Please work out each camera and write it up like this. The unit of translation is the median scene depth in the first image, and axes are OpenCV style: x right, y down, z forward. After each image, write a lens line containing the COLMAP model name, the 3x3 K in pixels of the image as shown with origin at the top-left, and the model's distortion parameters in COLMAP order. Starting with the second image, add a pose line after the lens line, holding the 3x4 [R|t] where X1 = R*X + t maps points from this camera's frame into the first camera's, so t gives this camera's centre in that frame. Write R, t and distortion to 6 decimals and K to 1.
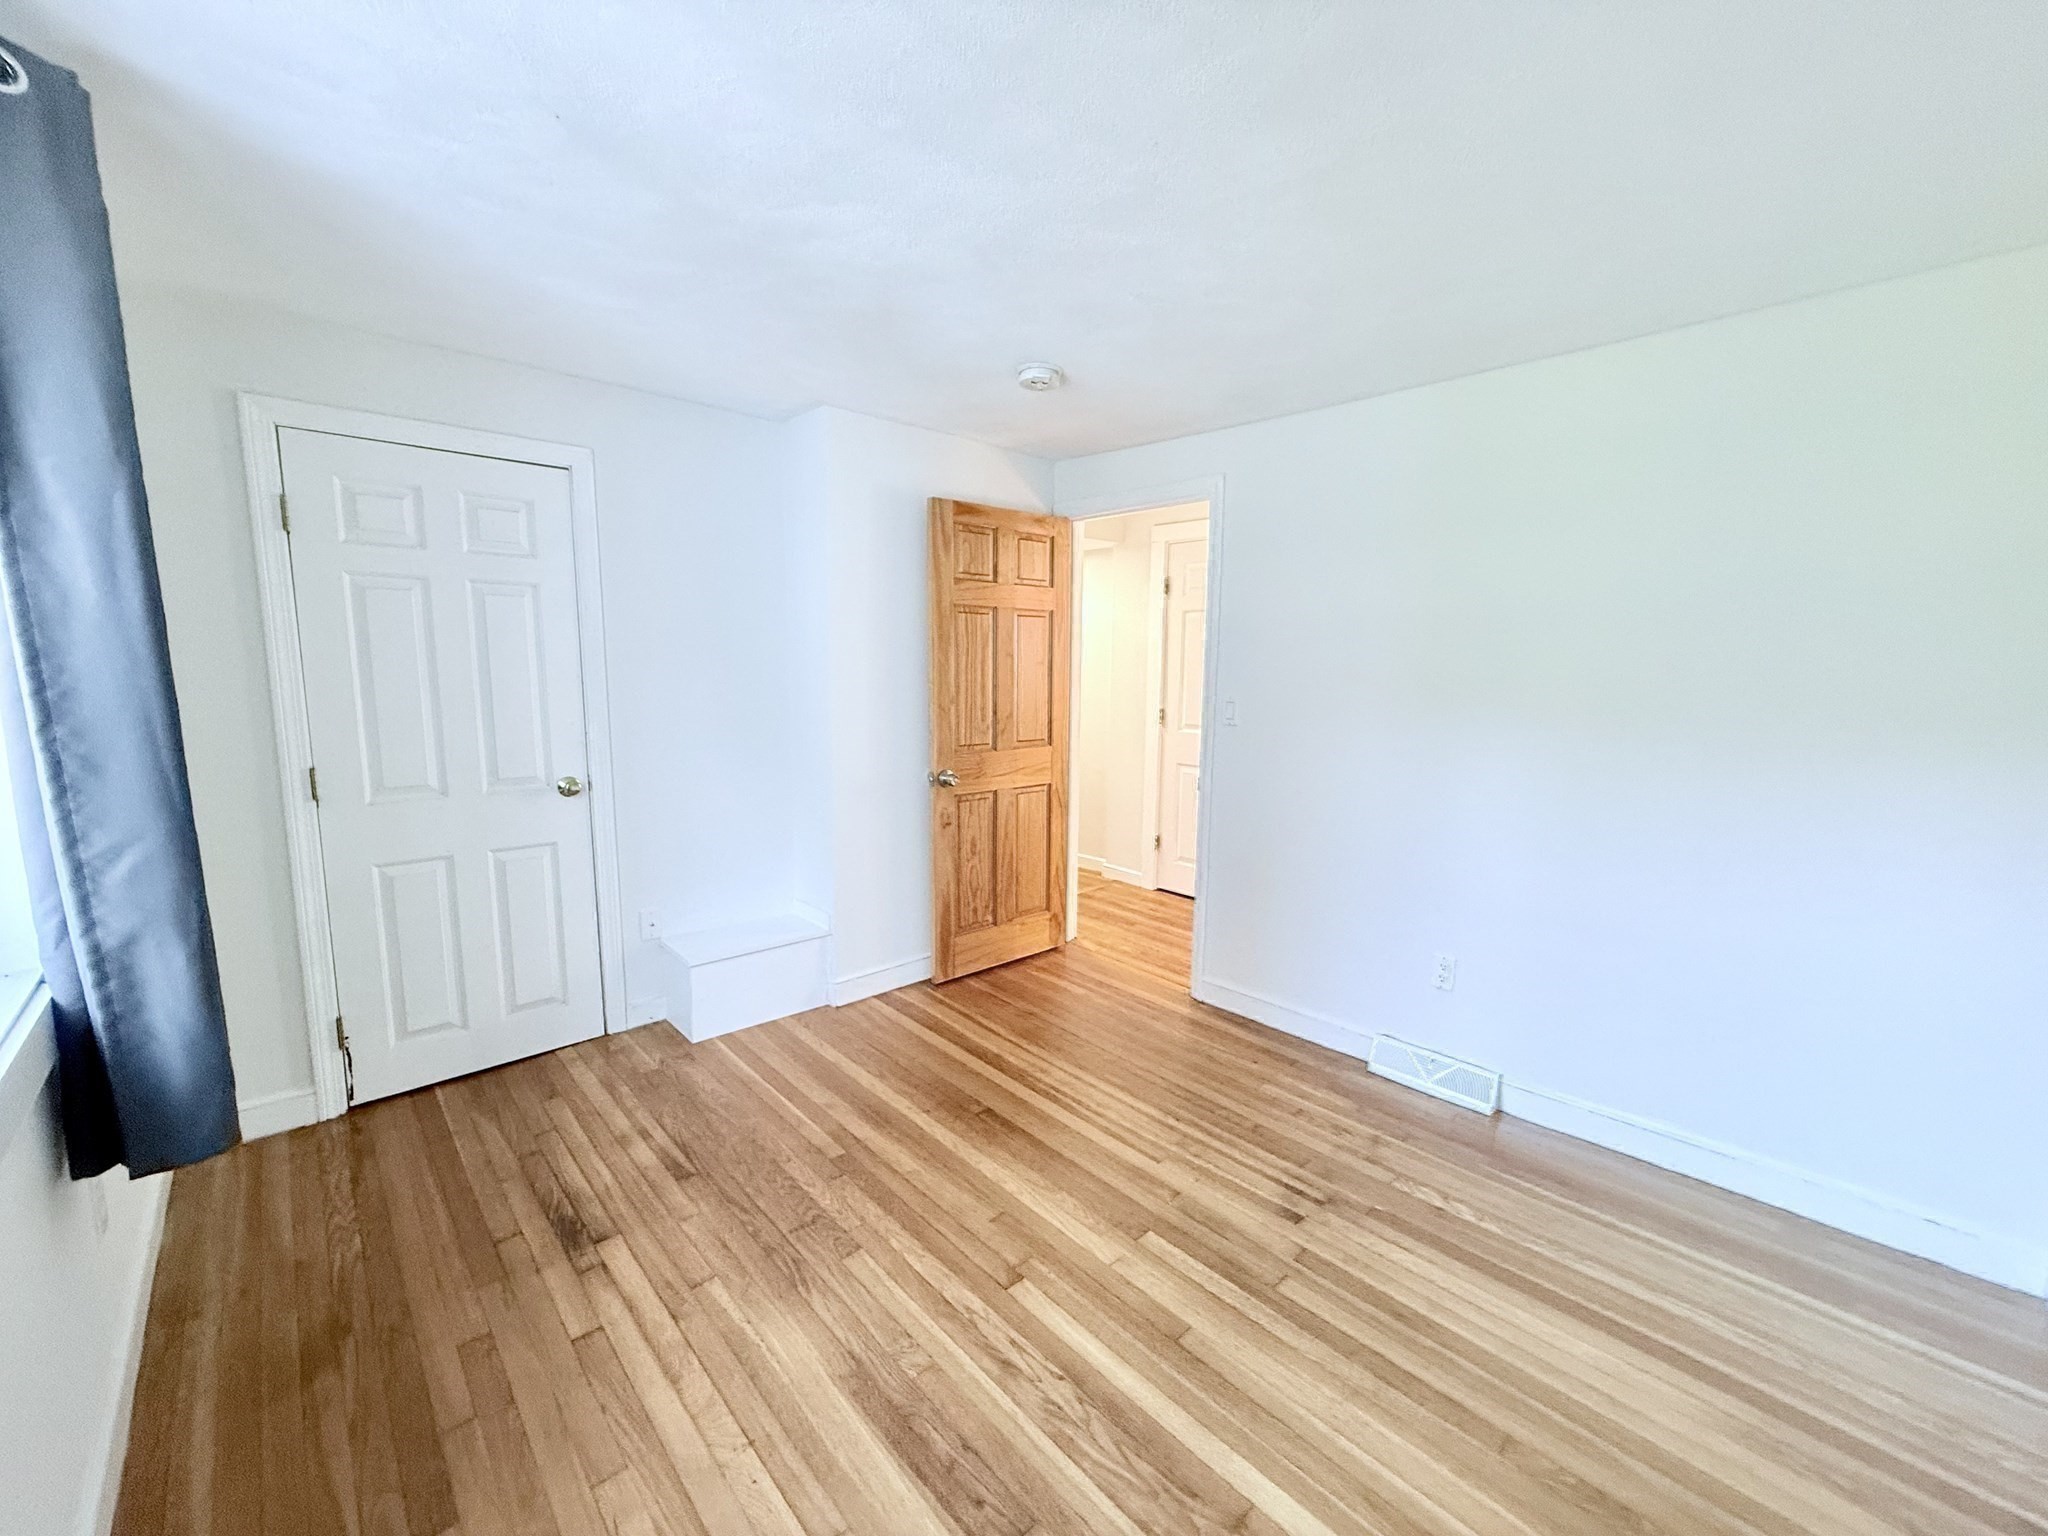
lens RADIAL K [[815.9, 0, 1022.0], [0, 815.9, 770.8], [0, 0, 1]] dist [0.002120, -0.000571]
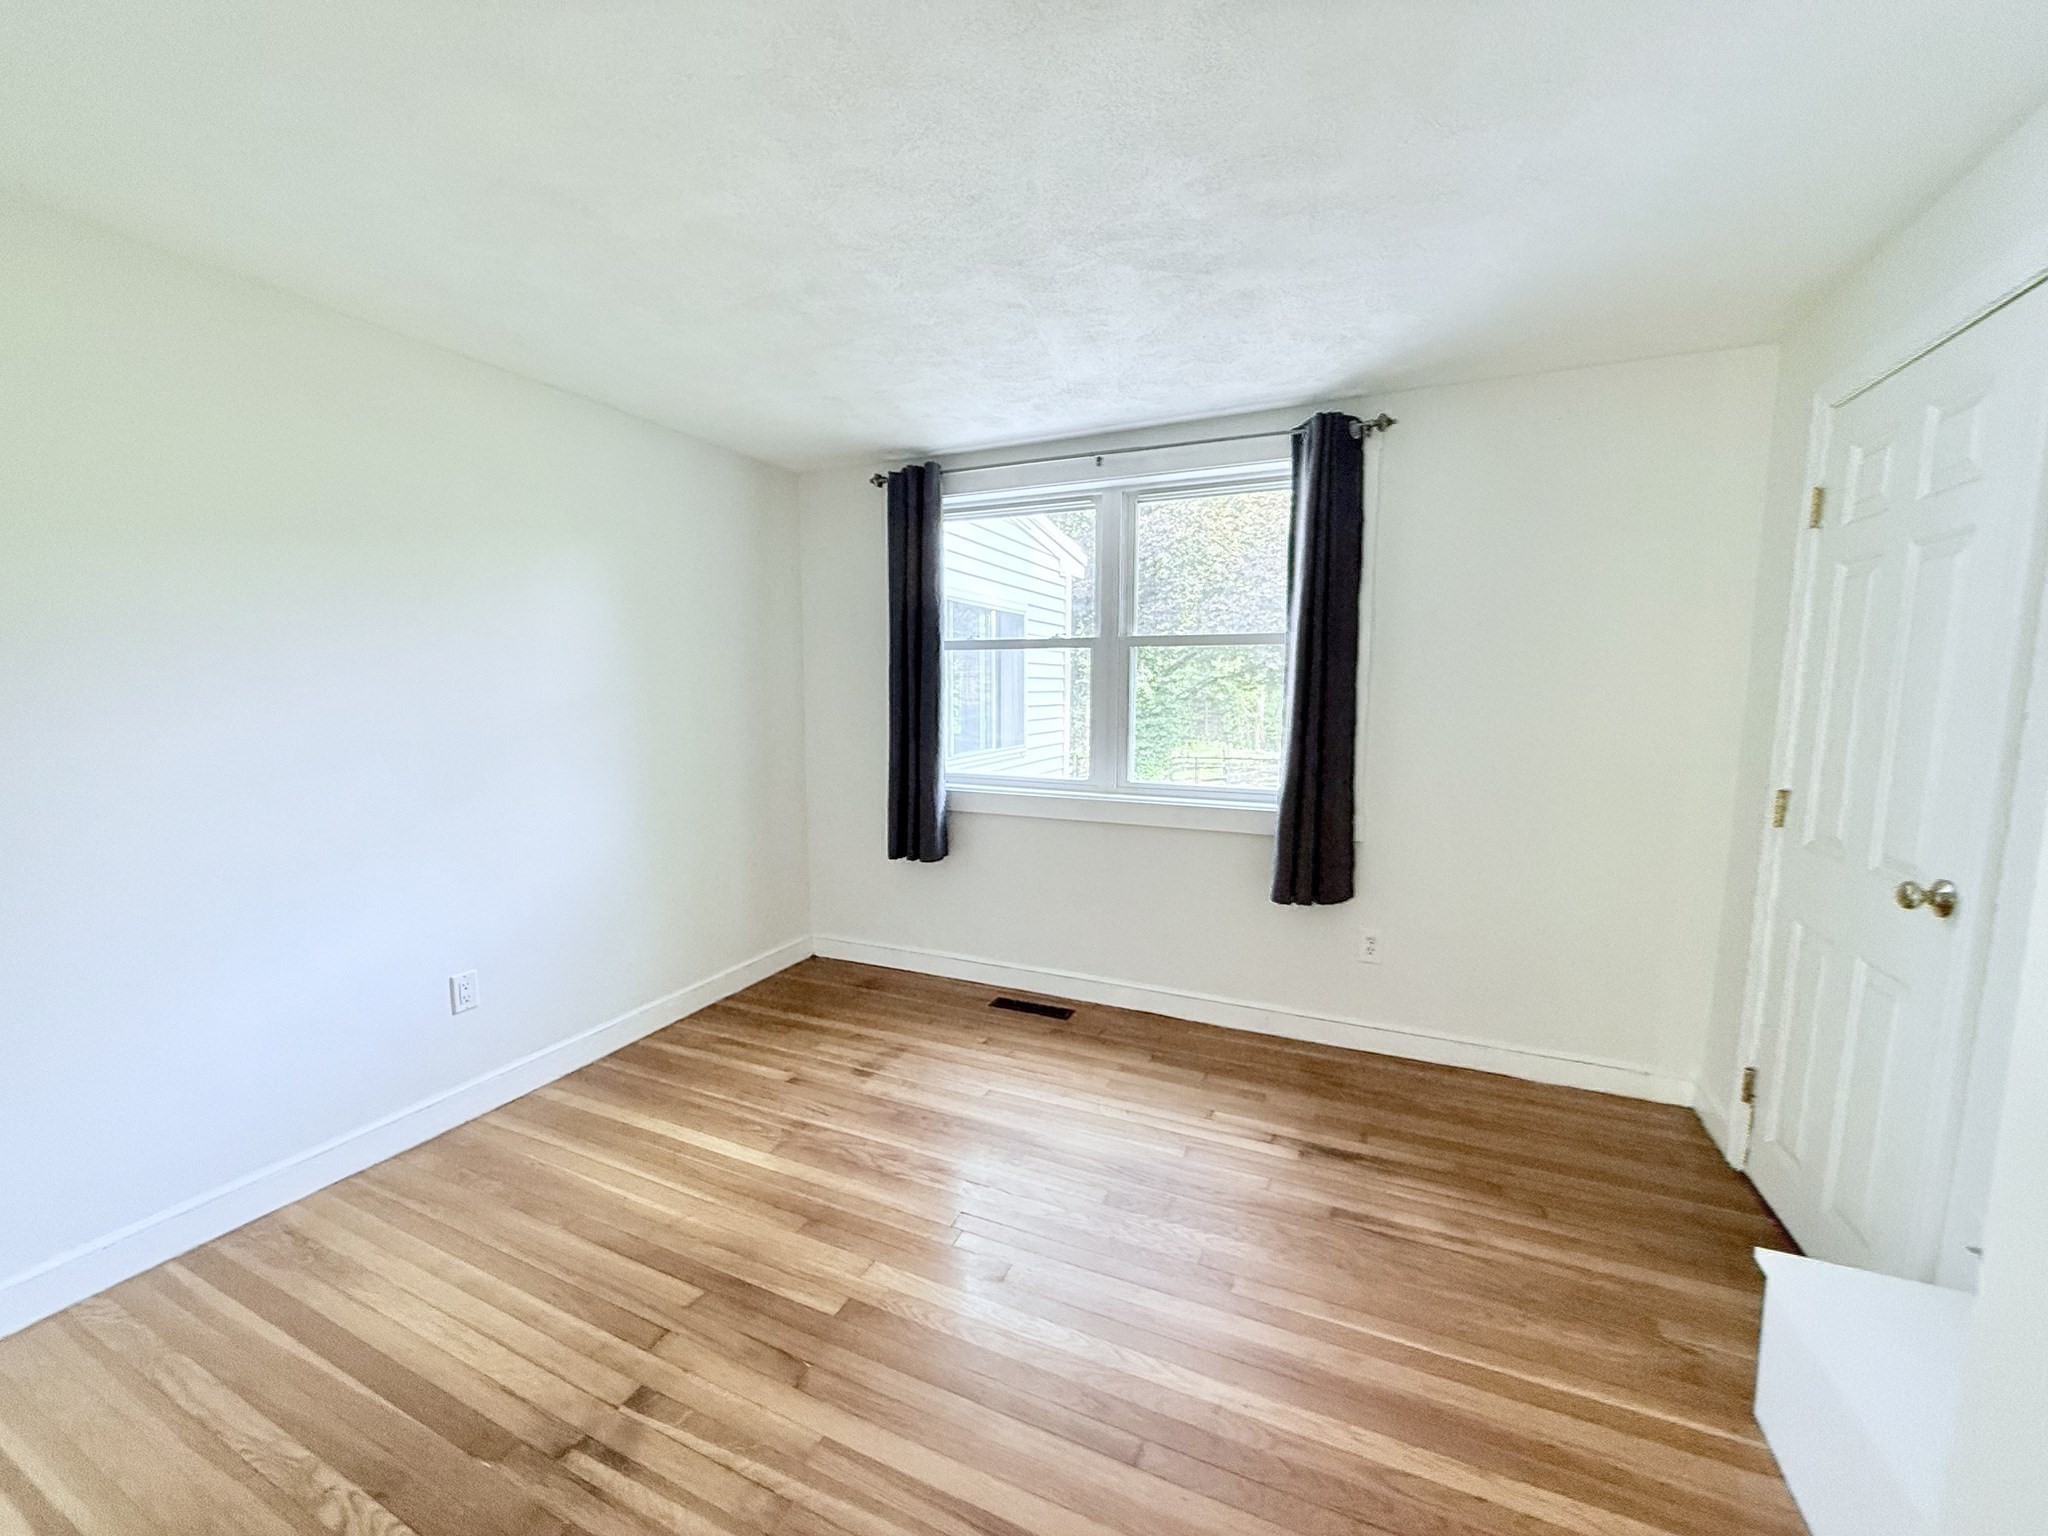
lens RADIAL K [[815.9, 0, 1020.6], [0, 815.9, 769.4], [0, 0, 1]] dist [0.002120, -0.000571]
pose [[-0.922464, 0.027961, -0.385070, 0.287524], [-0.067495, 0.970336, 0.232149, -0.205907], [0.380138, 0.240140, -0.893212, 1.680381]]
